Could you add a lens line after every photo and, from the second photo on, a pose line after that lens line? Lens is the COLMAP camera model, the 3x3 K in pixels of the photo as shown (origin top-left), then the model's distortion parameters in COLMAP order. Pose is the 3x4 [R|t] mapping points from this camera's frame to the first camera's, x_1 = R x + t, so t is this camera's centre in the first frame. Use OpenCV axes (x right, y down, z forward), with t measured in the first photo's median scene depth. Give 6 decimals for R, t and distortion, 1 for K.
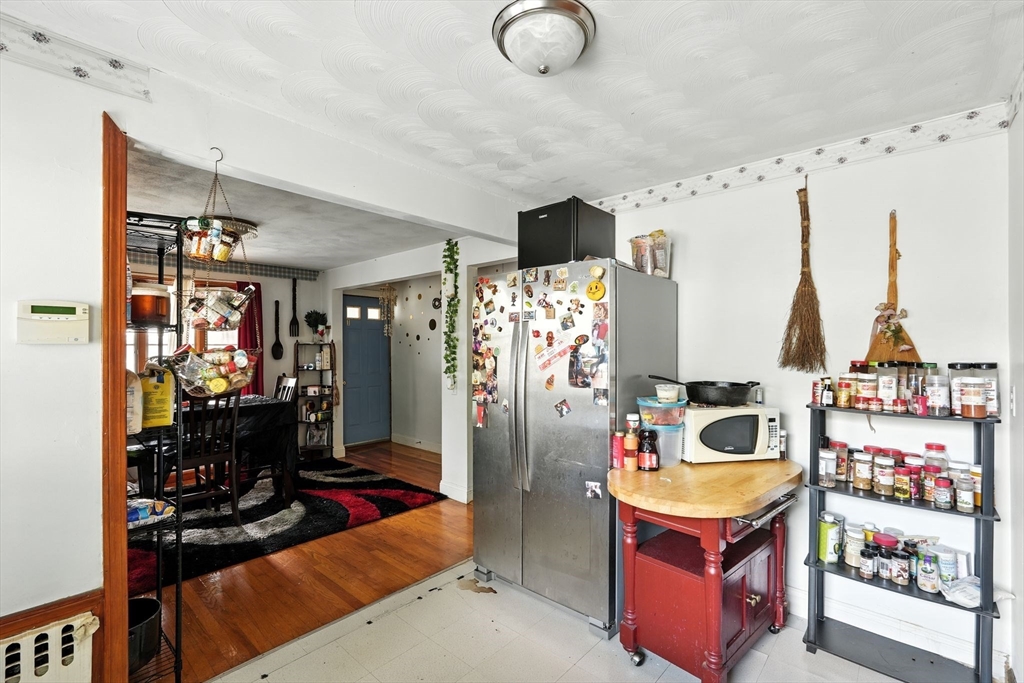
lens RADIAL K [[471.0, 0, 512.0], [0, 471.0, 341.5], [0, 0, 1]] dist [-0.001022, 0.000056]
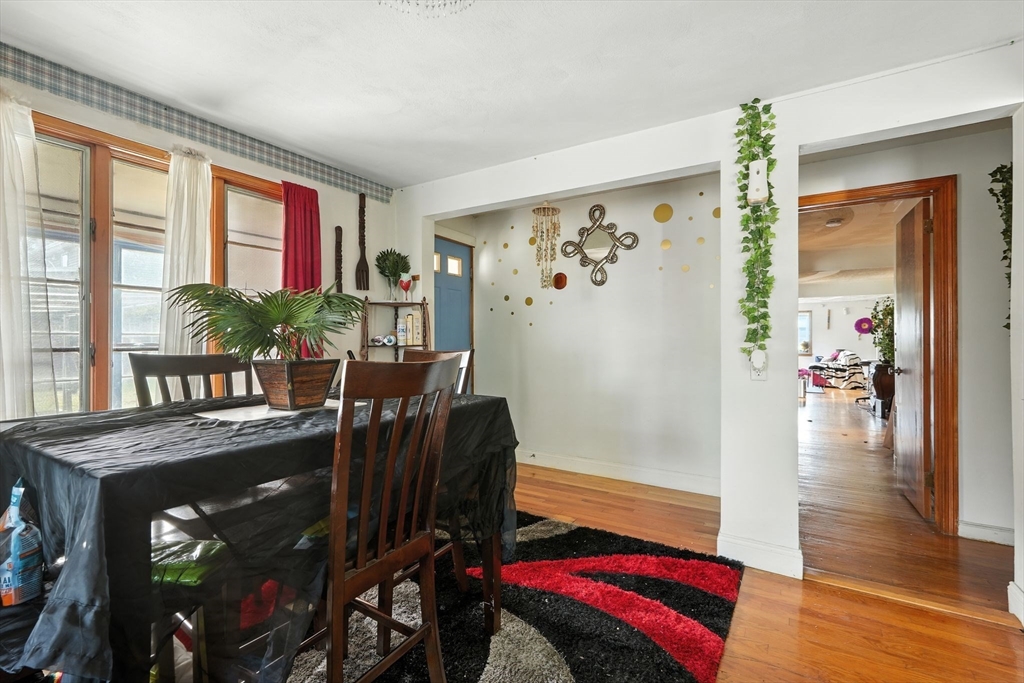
lens RADIAL K [[461.1, 0, 511.5], [0, 461.1, 335.9], [0, 0, 1]] dist [-0.002242, 0.000382]
pose [[0.984020, 0.008512, 0.177854, -0.379553], [-0.008289, 0.999964, -0.001997, 0.047900], [-0.177864, 0.000491, 0.984055, 0.387562]]
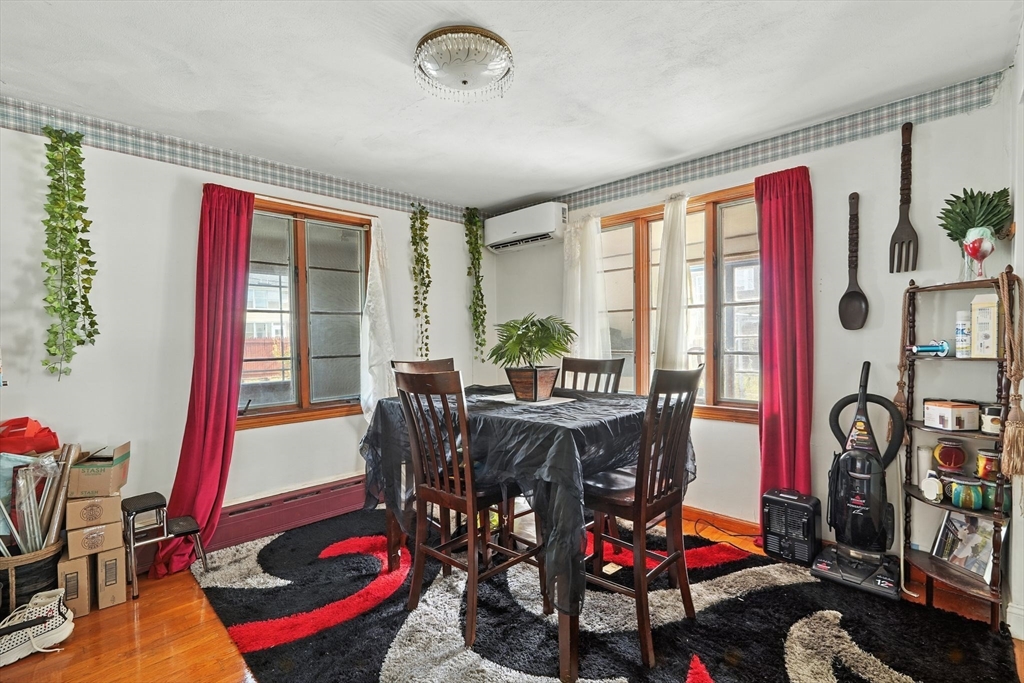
lens RADIAL K [[453.7, 0, 515.7], [0, 453.7, 357.5], [0, 0, 1]] dist [-0.000423, 0.000141]
pose [[0.000113, 0.033480, -0.999439, -0.076225], [0.014044, 0.999341, 0.033478, 0.044386], [0.999901, -0.014040, -0.000357, 0.673610]]
